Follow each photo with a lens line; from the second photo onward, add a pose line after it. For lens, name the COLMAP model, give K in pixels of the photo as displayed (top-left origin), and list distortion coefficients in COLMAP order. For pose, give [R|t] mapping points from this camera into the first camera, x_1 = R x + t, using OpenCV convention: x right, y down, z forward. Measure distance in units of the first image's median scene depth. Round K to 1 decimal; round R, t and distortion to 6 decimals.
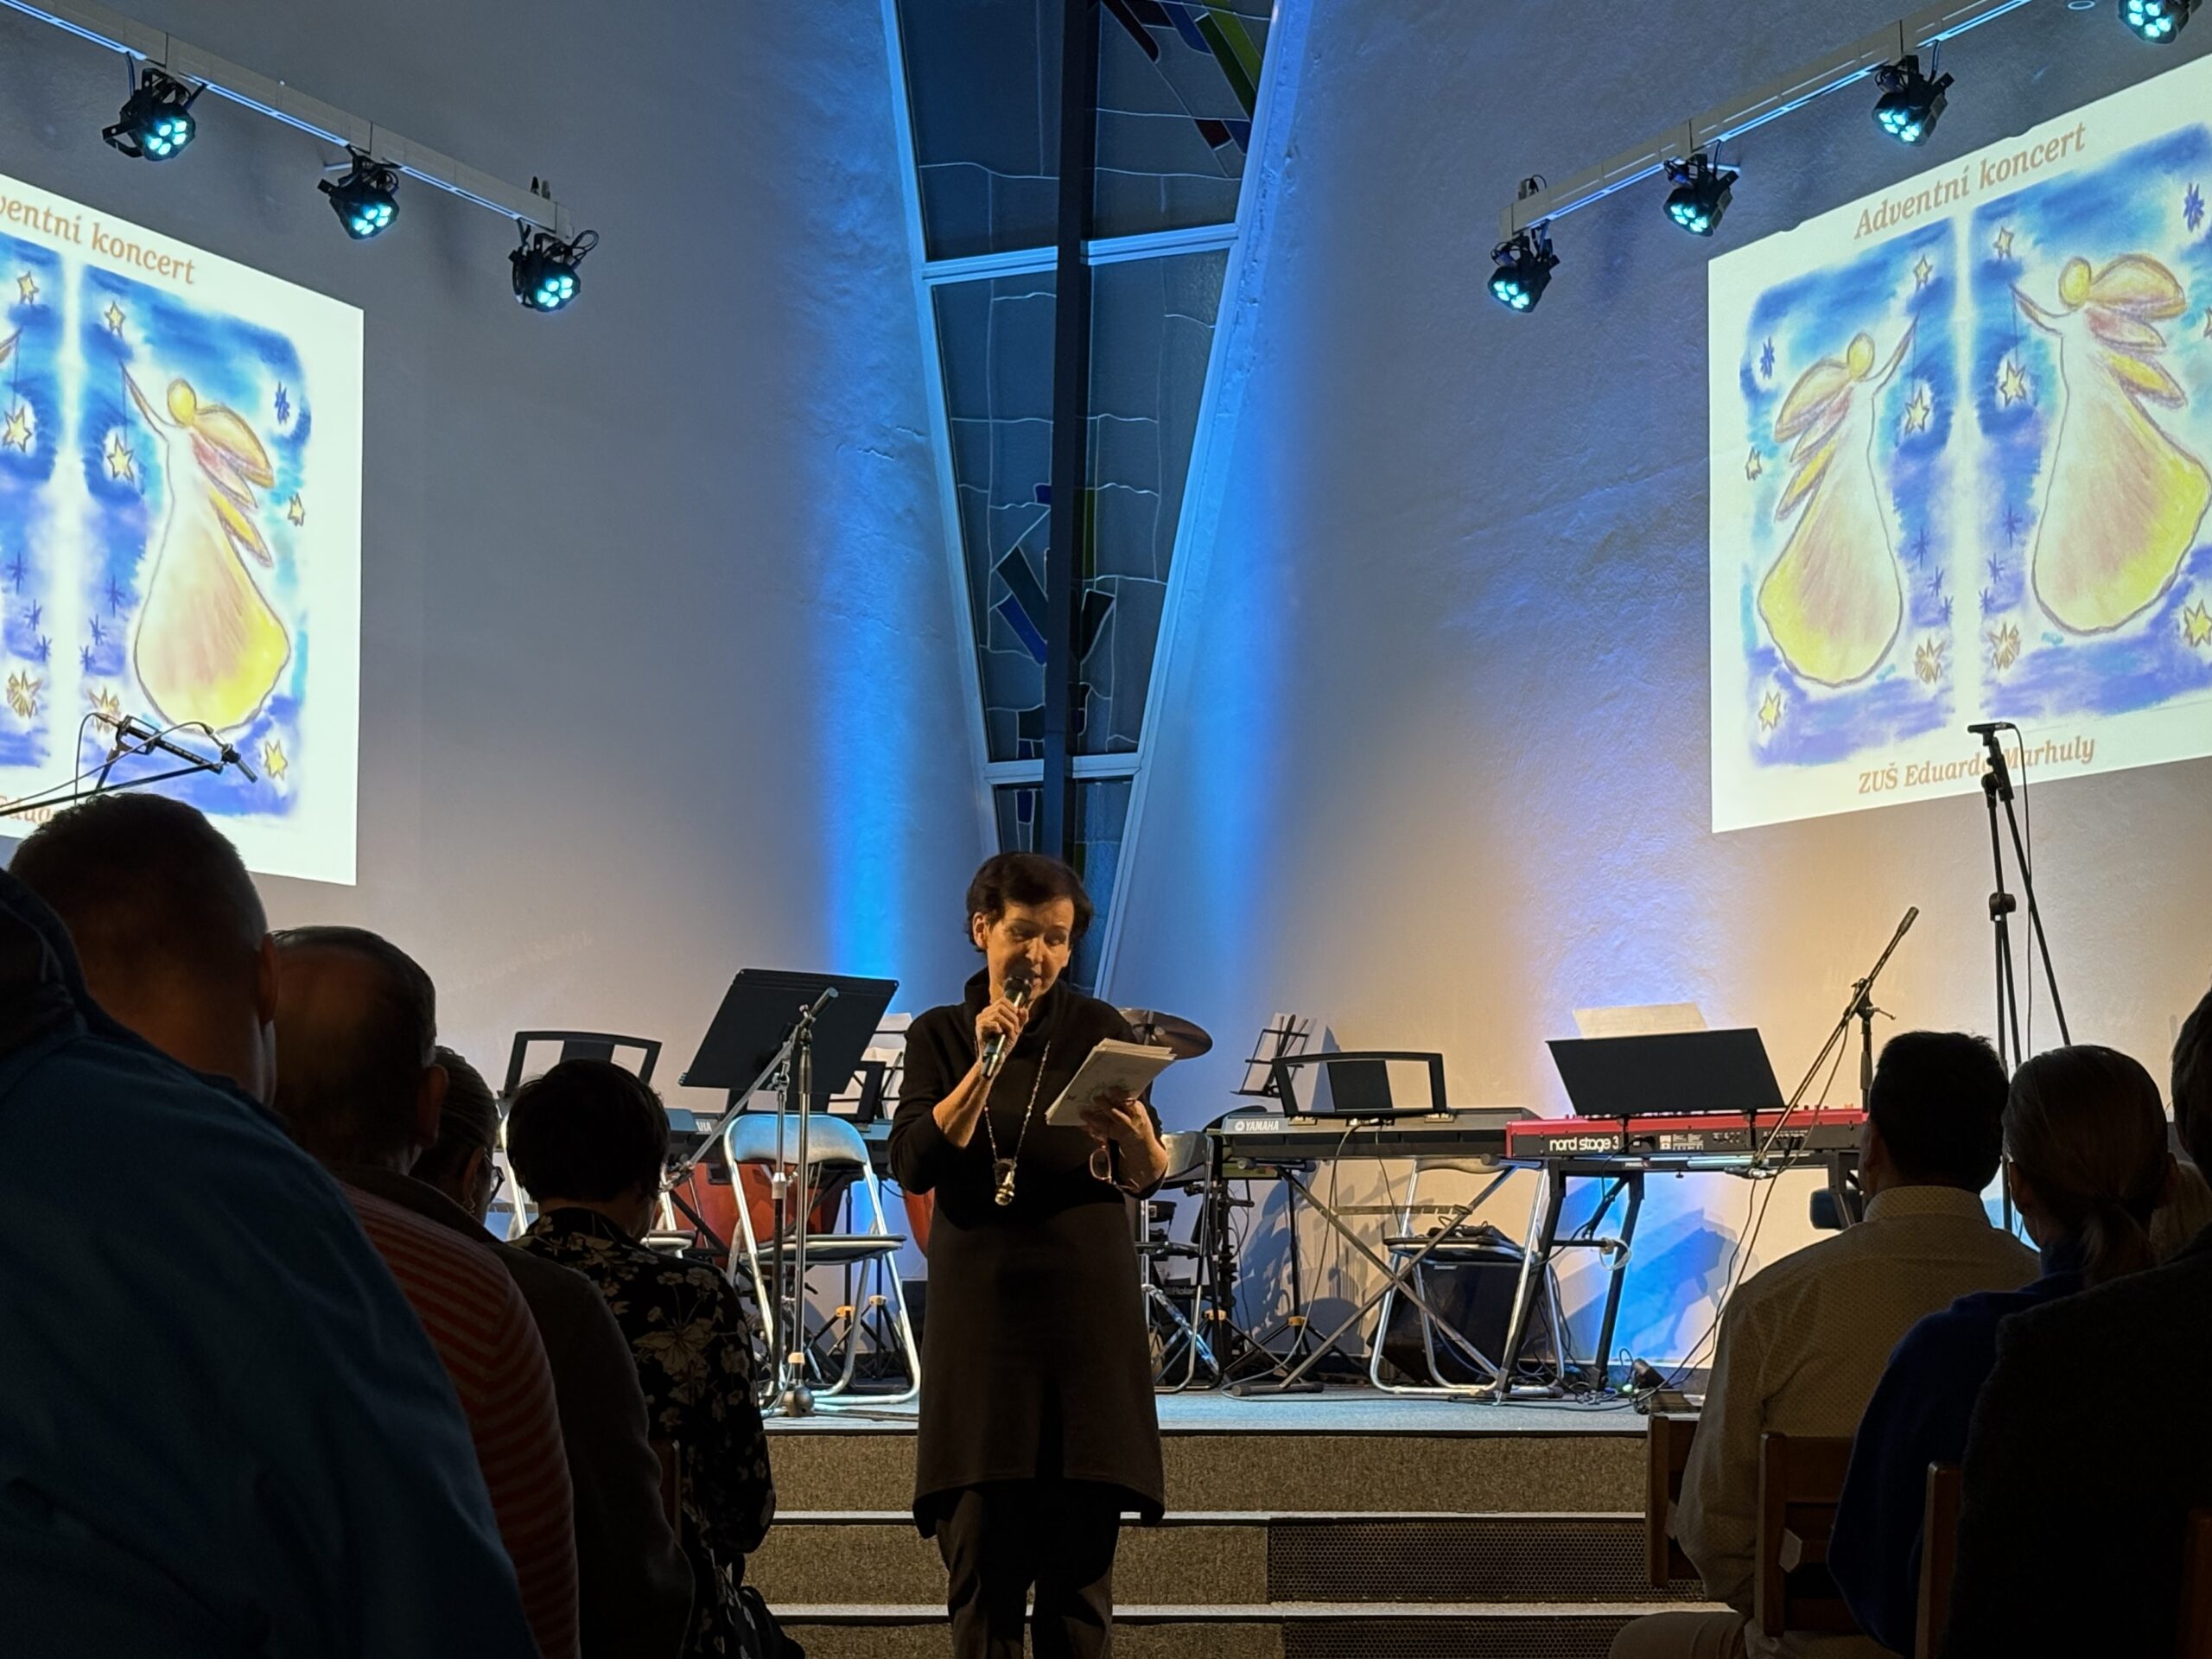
lens RADIAL K [[4044.0, 0, 1109.5], [0, 4044.0, 847.5], [0, 0, 1]] dist [0.161466, 0.000000]
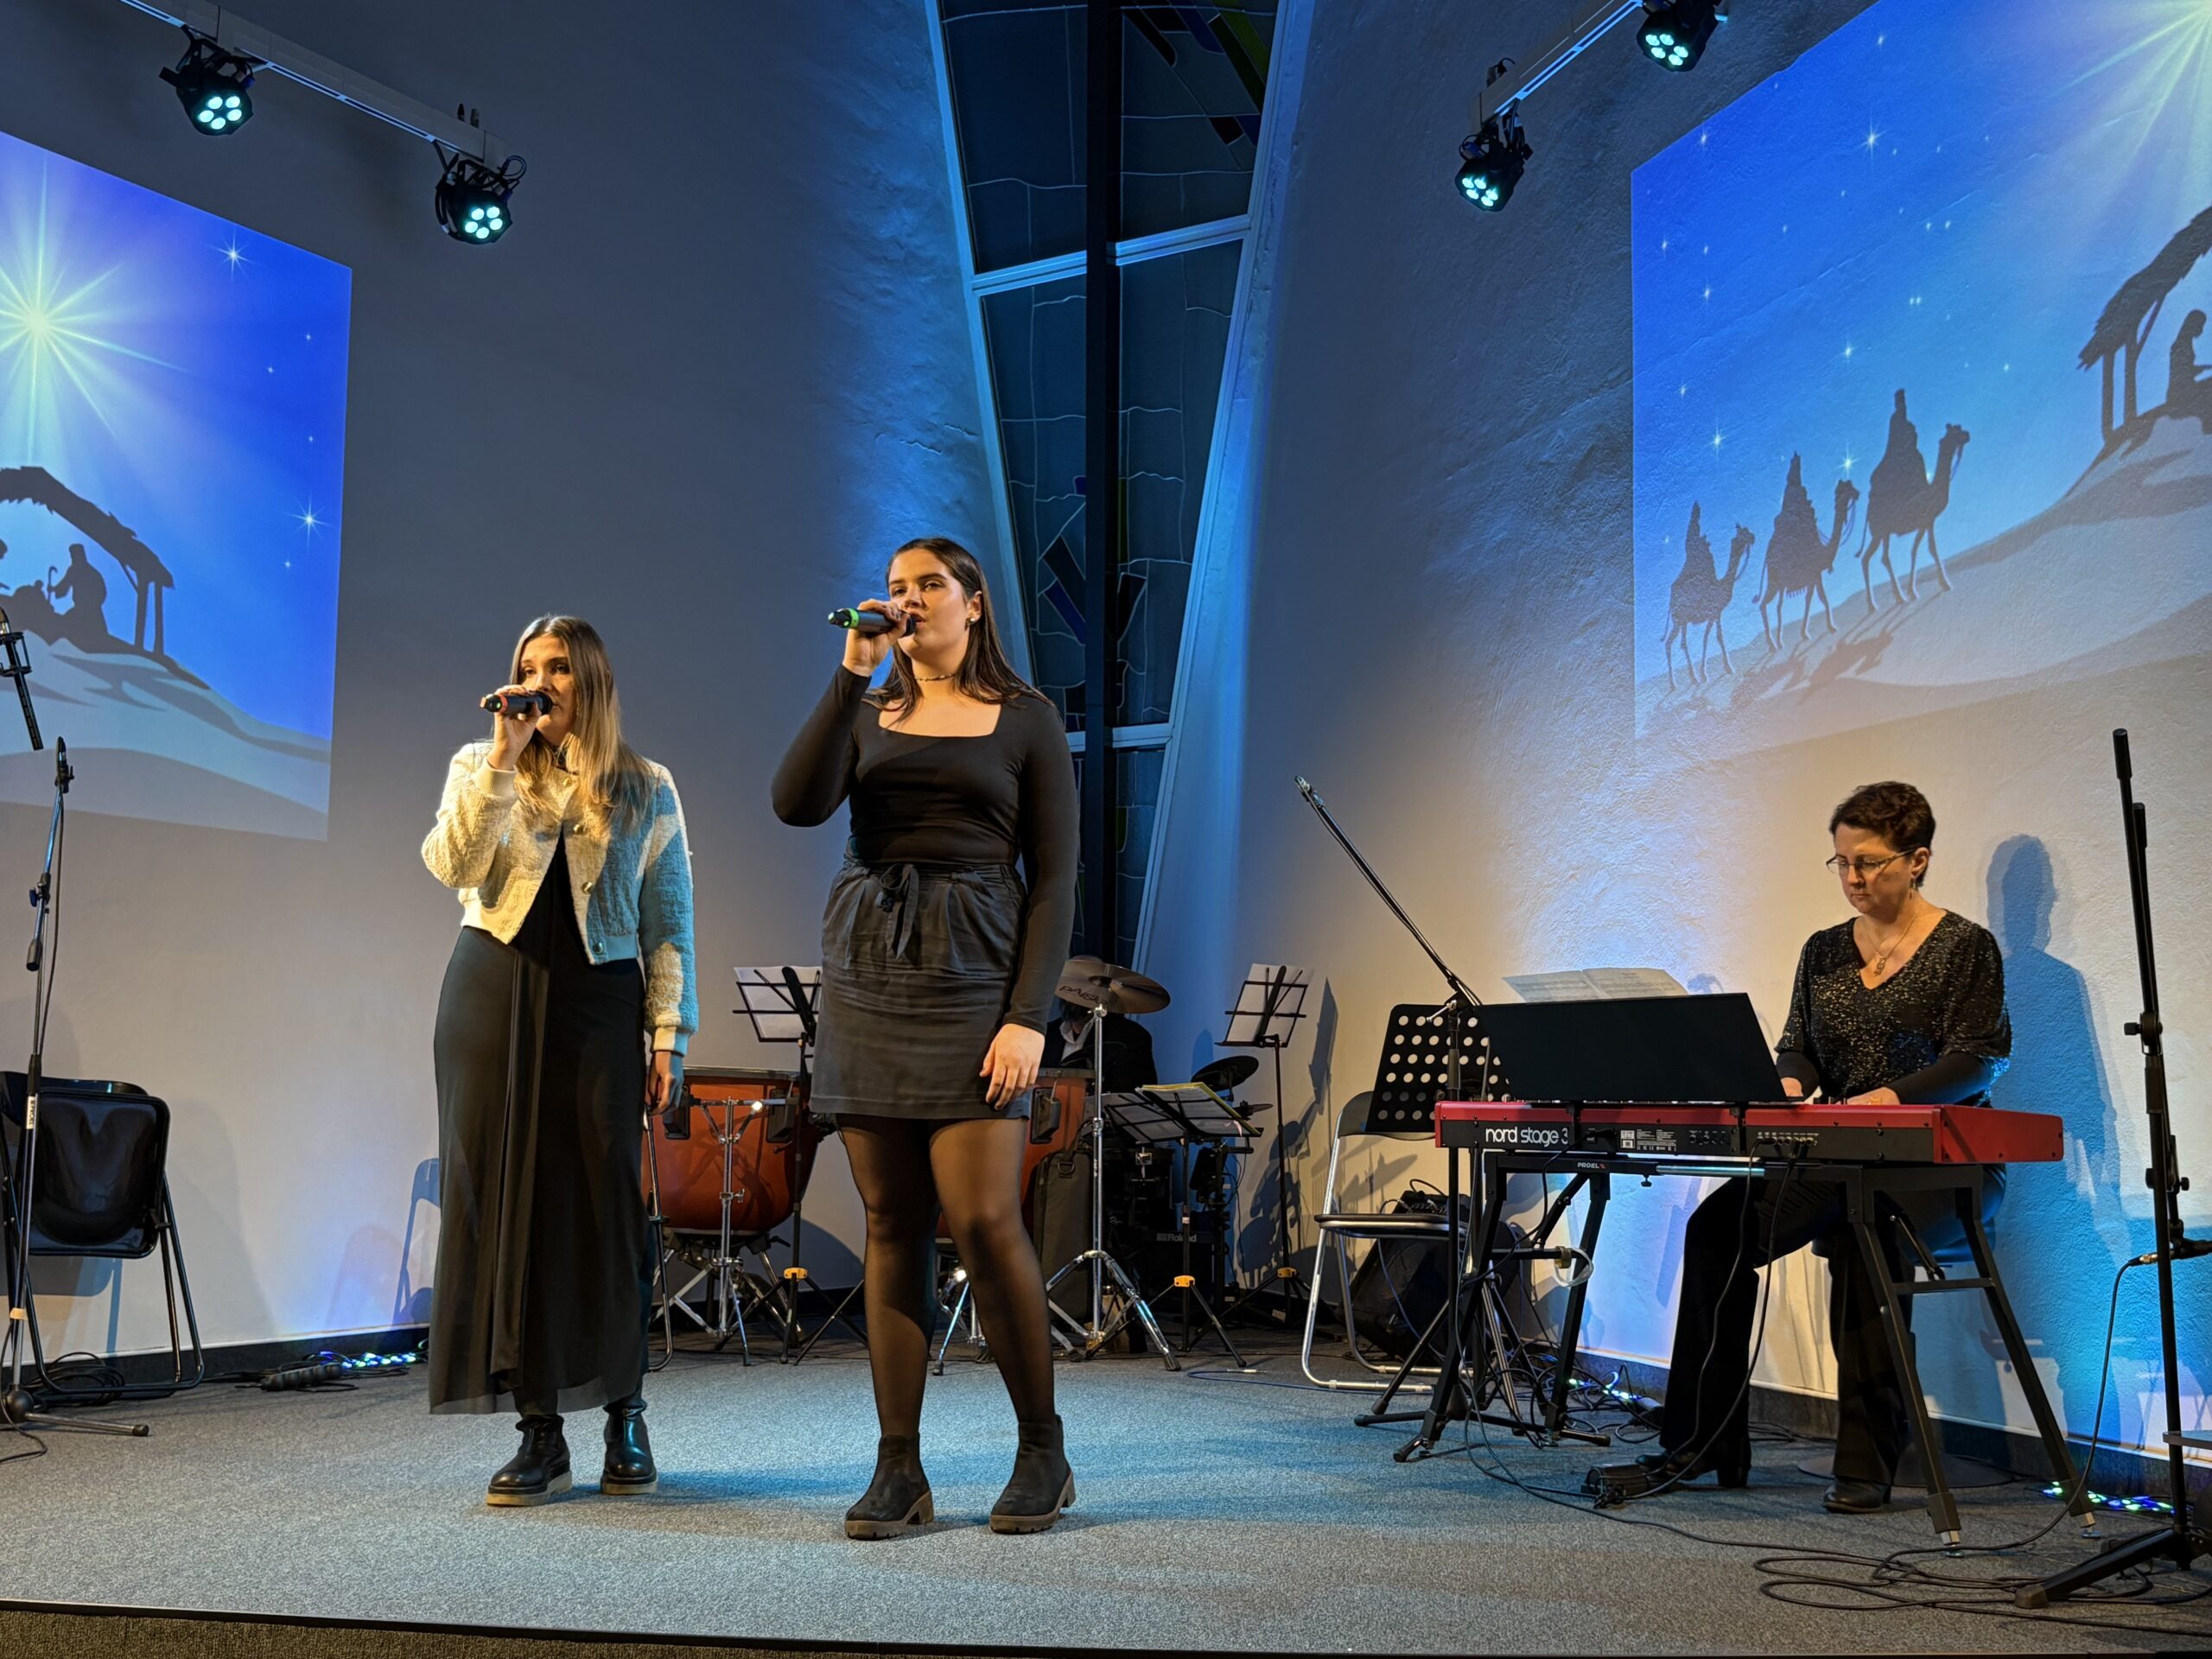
lens RADIAL K [[2383.9, 0, 1097.9], [0, 2383.9, 868.5], [0, 0, 1]] dist [0.029433, 0.000000]
pose [[0.993472, -0.003262, -0.114031, 0.064523], [0.003714, 0.999986, 0.003755, 0.014016], [0.114017, -0.004154, 0.993470, 0.390642]]
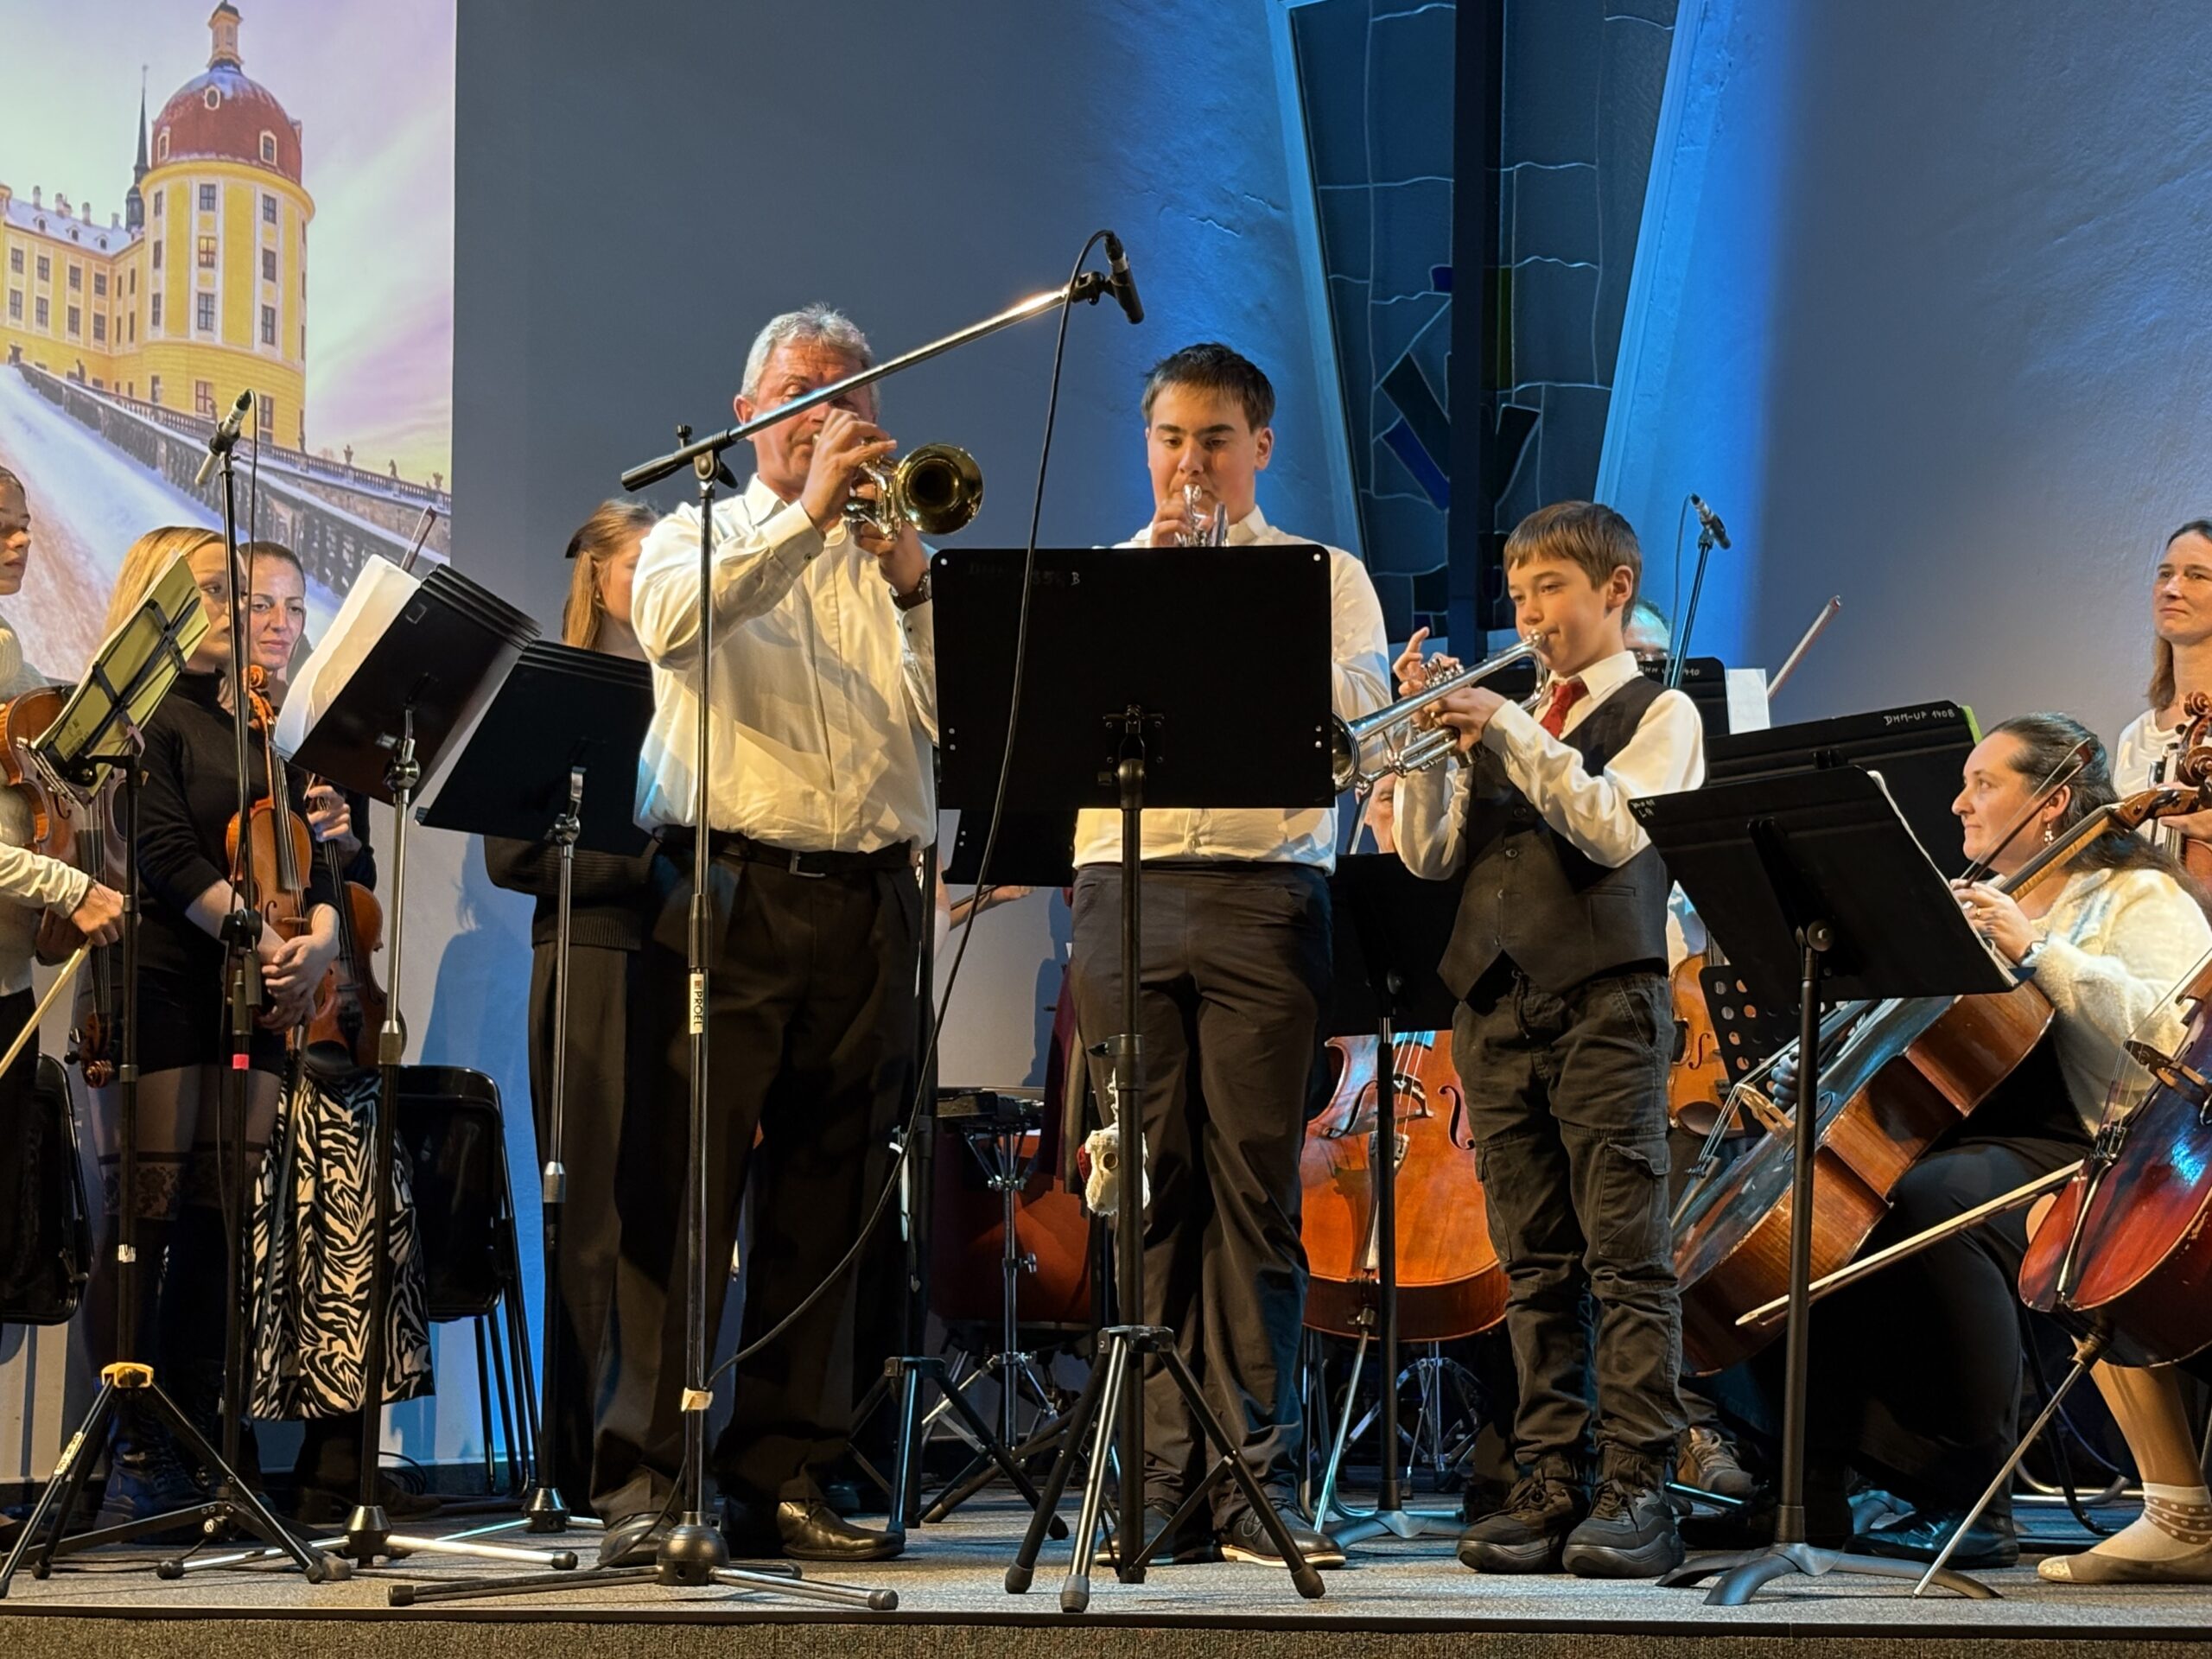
lens RADIAL K [[3741.9, 0, 1100.2], [0, 3741.9, 879.8], [0, 0, 1]] dist [0.075006, 0.000000]
pose [[0.992791, -0.017494, -0.118575, 0.001139], [0.015487, 0.999721, -0.017825, 0.037085], [0.118854, 0.015861, 0.992785, 0.329125]]
